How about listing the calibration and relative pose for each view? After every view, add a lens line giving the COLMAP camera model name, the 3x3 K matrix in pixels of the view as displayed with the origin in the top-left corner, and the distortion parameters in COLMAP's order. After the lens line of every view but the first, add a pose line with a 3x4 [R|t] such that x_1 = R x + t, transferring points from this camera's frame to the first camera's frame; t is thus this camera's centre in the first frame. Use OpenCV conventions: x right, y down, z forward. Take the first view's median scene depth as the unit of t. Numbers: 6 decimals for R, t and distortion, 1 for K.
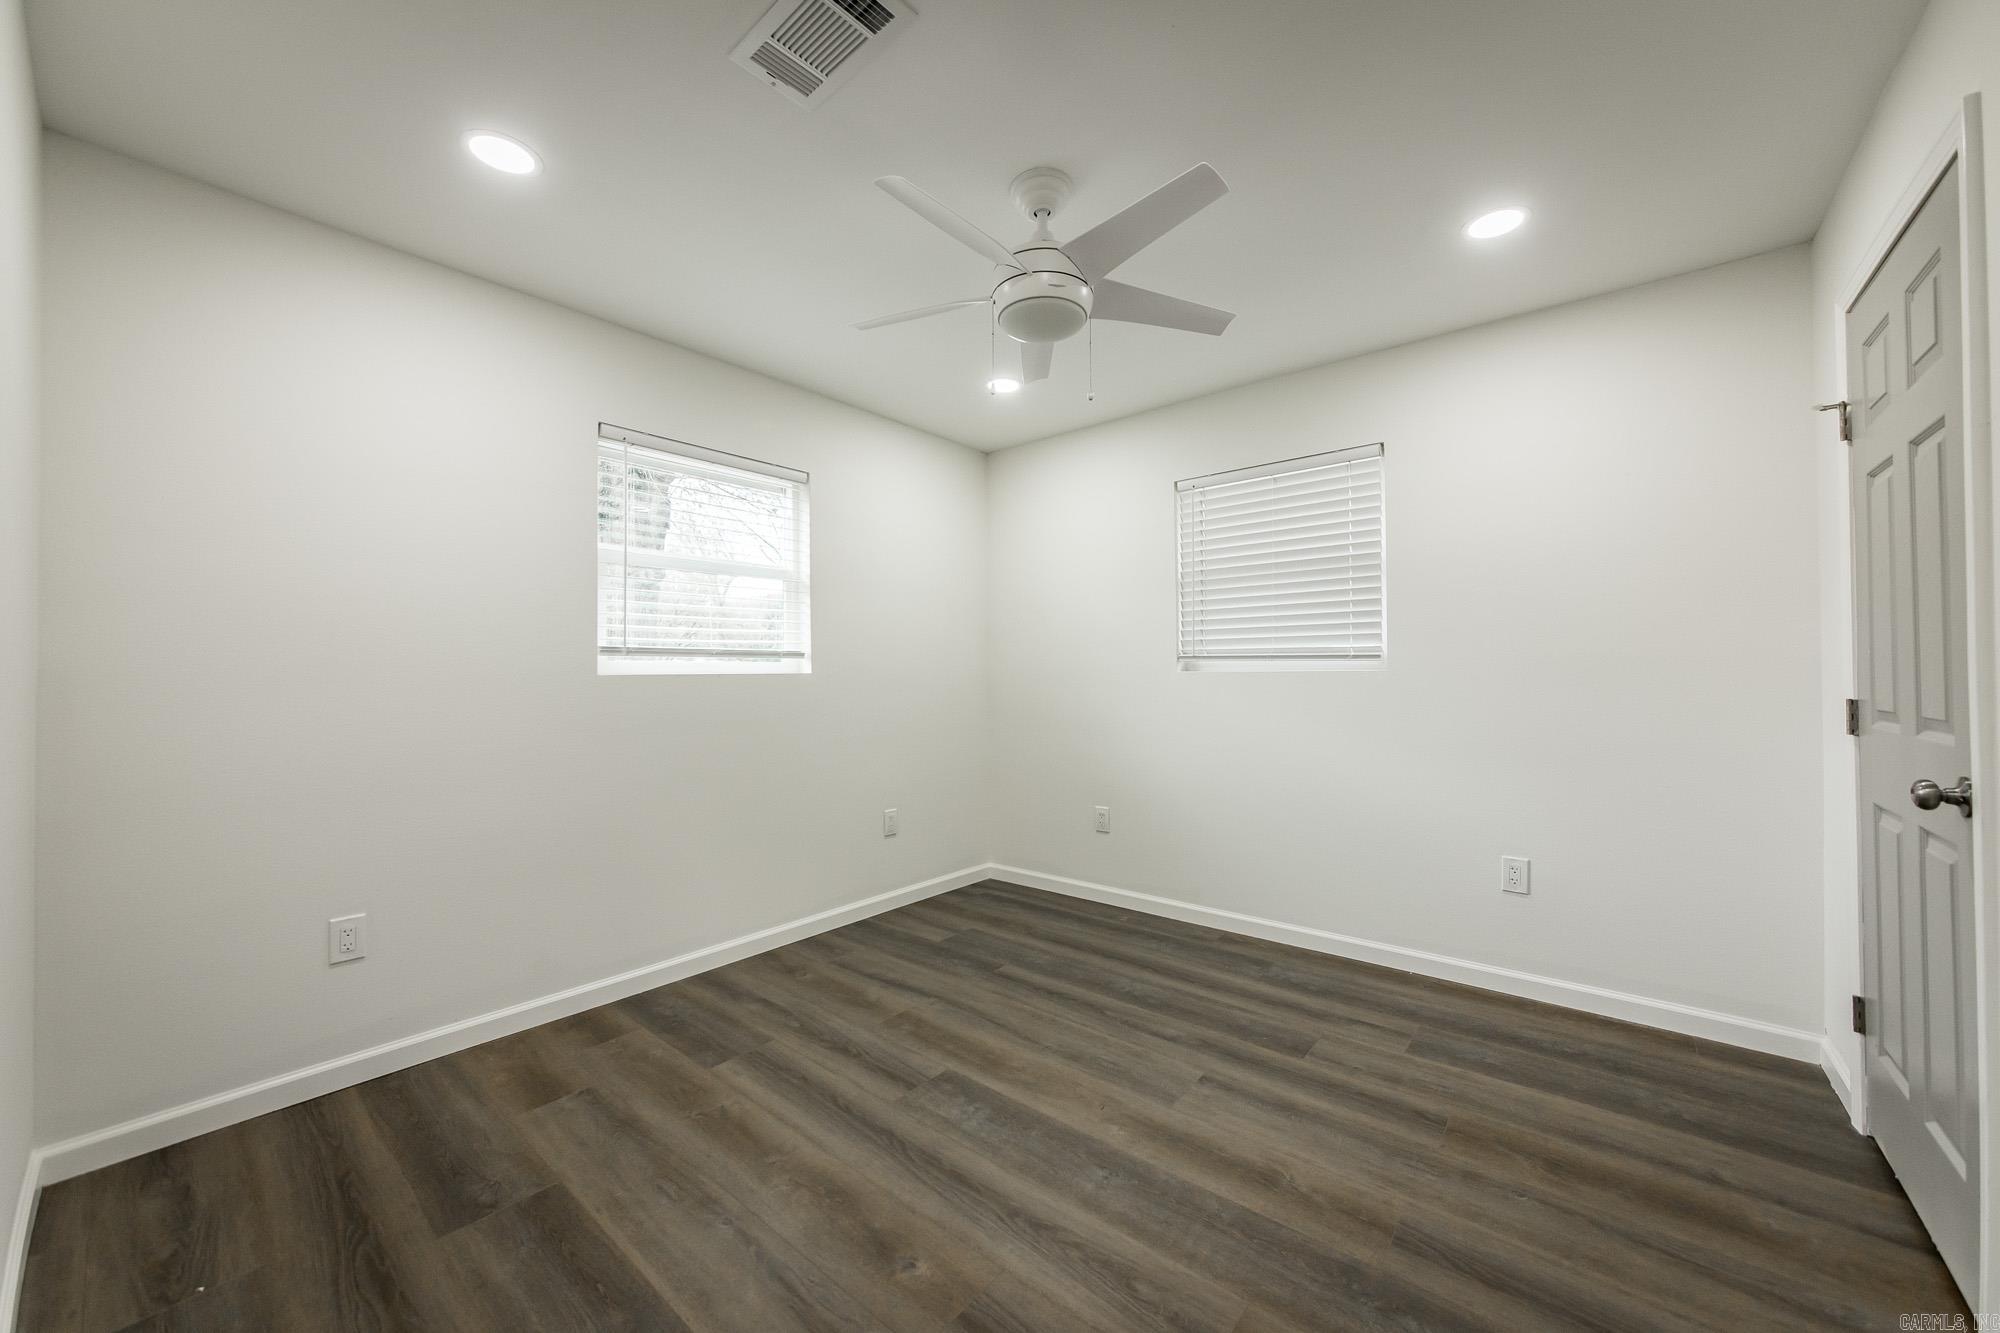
lens RADIAL K [[732.0, 0, 996.6], [0, 732.0, 663.8], [0, 0, 1]] dist [-0.012169, 0.001939]
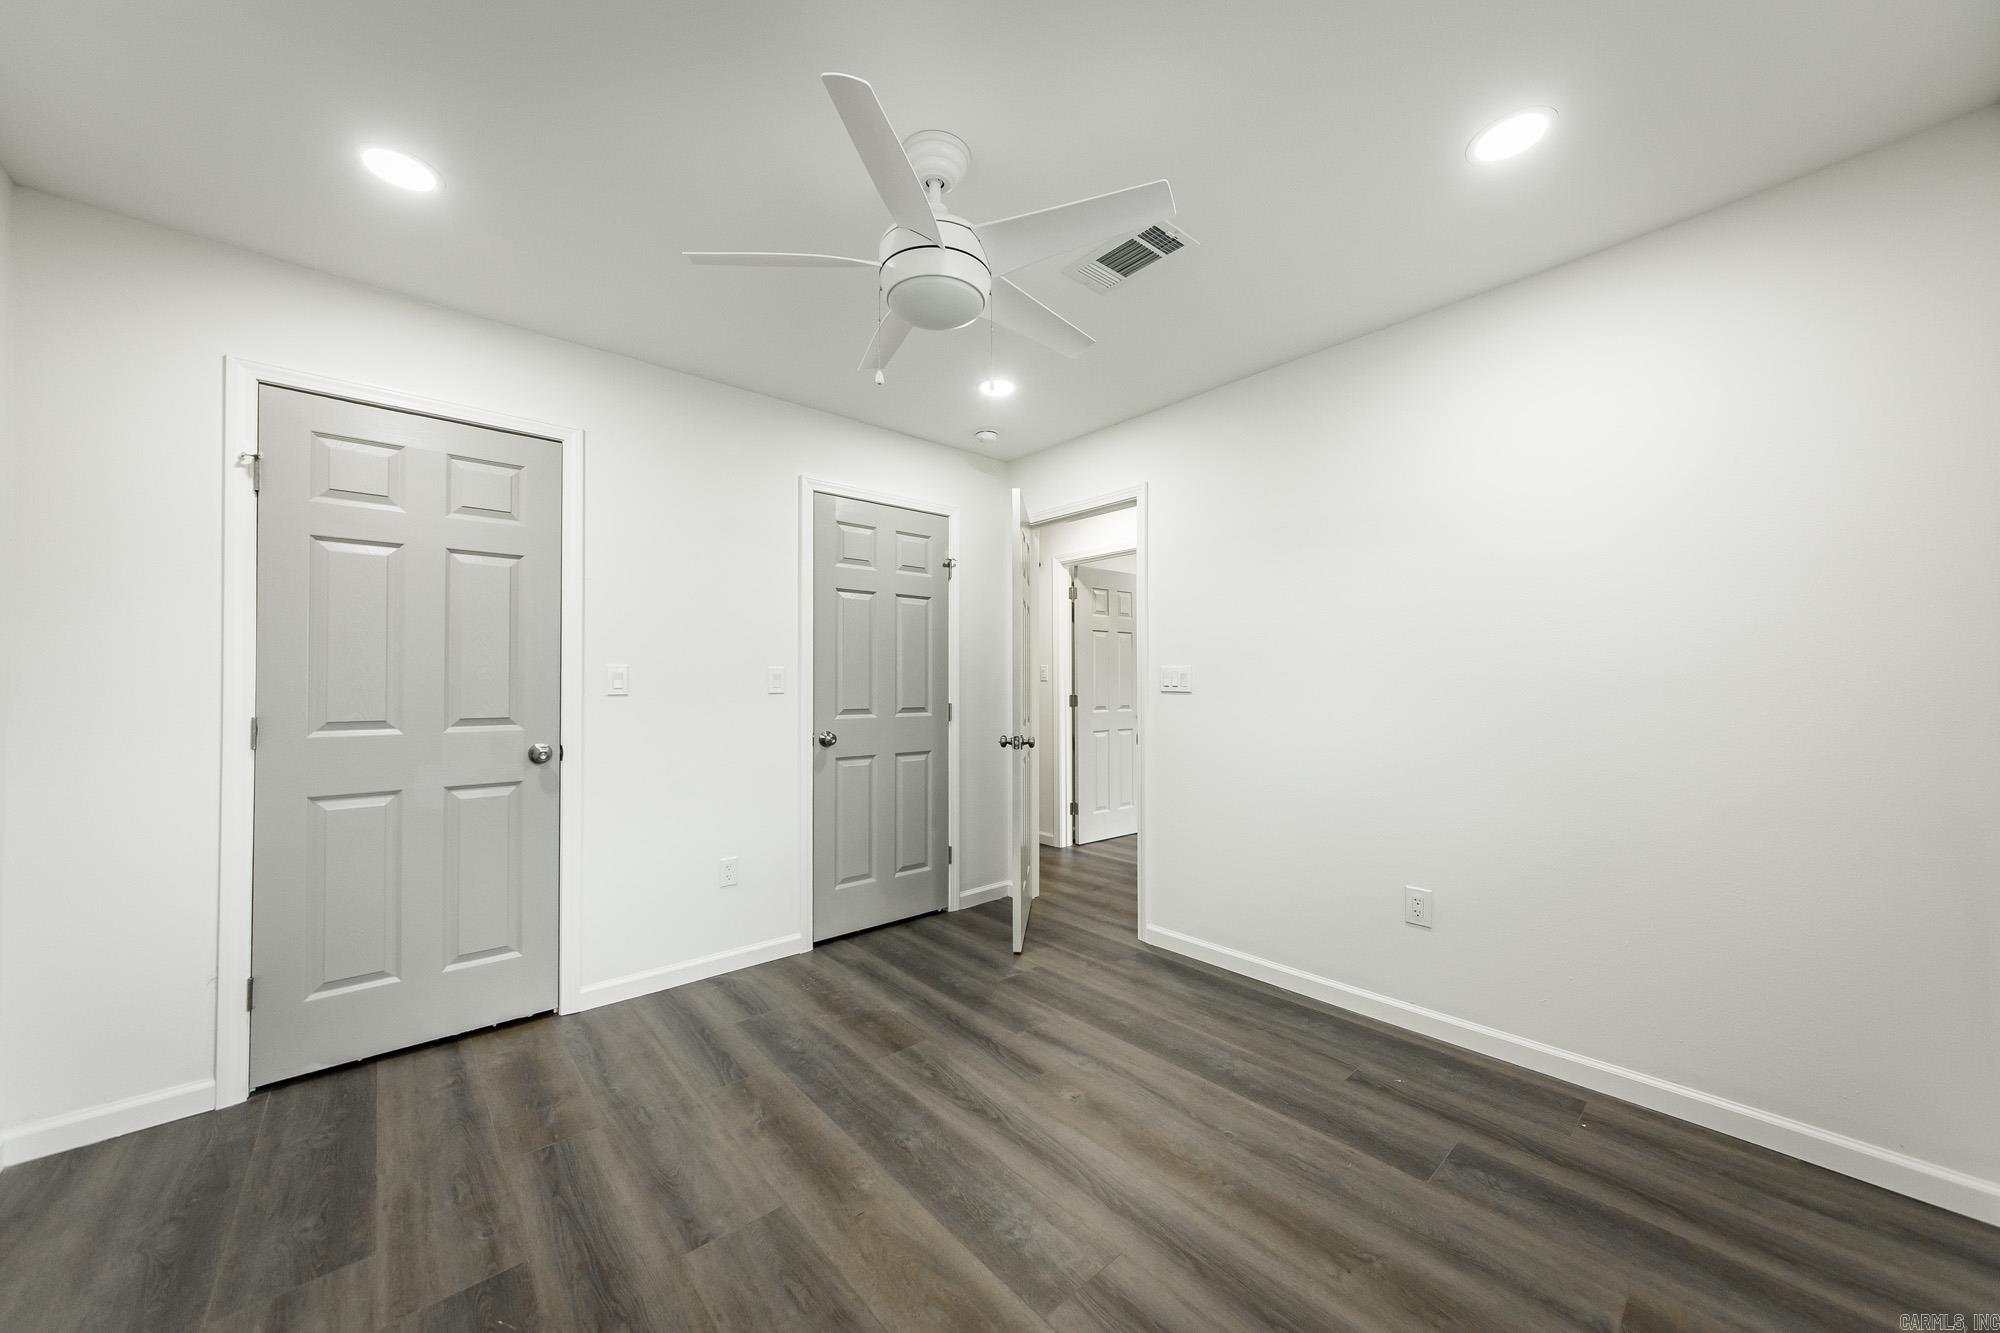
lens RADIAL K [[732.0, 0, 983.8], [0, 732.0, 677.8], [0, 0, 1]] dist [-0.012169, 0.001939]
pose [[-0.986013, 0.008316, 0.166464, -0.146293], [0.005408, 0.999825, -0.017915, 0.012170], [-0.166583, -0.016764, -0.985885, 1.927198]]
